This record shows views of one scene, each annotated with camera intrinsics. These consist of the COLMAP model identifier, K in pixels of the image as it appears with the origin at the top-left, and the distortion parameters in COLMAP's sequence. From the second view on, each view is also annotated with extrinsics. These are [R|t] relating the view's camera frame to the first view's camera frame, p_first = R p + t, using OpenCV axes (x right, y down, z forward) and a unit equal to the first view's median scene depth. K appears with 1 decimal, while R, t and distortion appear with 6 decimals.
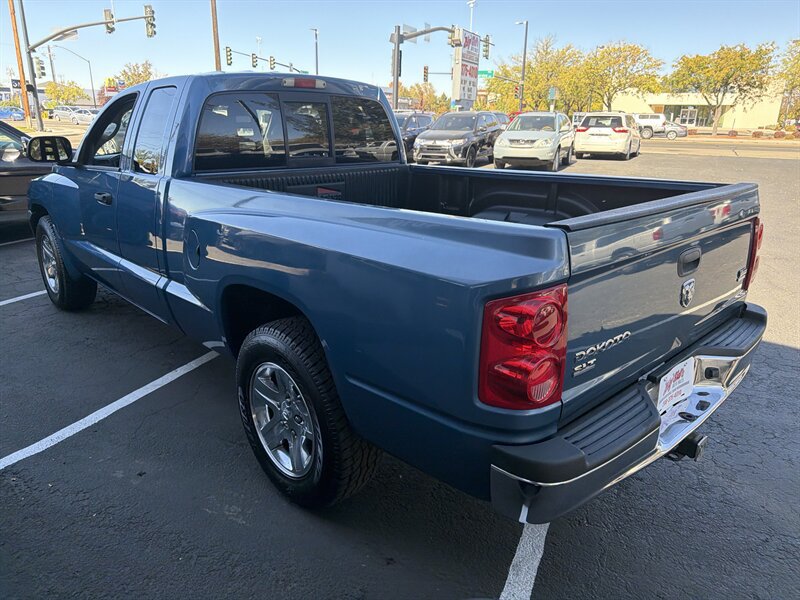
lens RADIAL K [[571.7, 0, 397.7], [0, 571.7, 302.3], [0, 0, 1]] dist [0.021122, -0.031839]
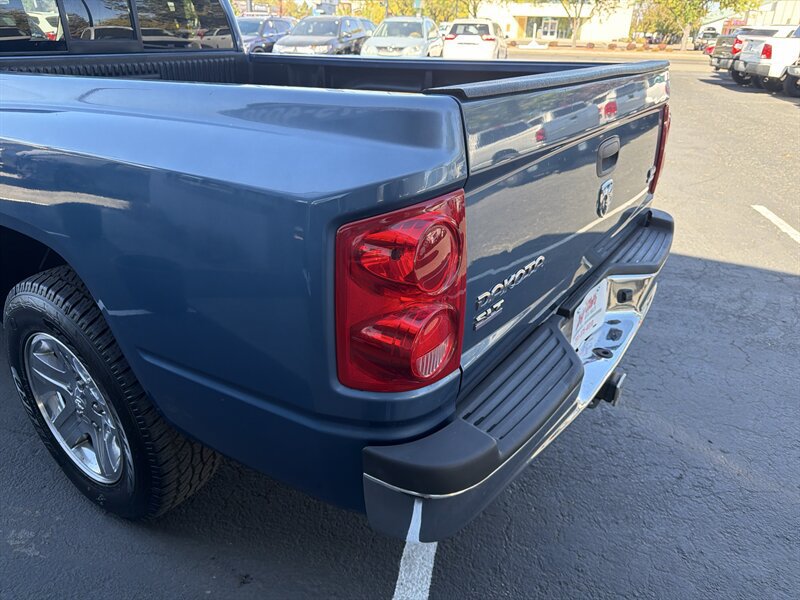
lens RADIAL K [[571.7, 0, 397.7], [0, 571.7, 302.3], [0, 0, 1]] dist [0.021122, -0.031839]
pose [[0.976457, -0.083979, 0.198696, 0.056377], [0.057056, 0.988851, 0.137547, -0.000651], [-0.208032, -0.122972, 0.970361, 0.243693]]
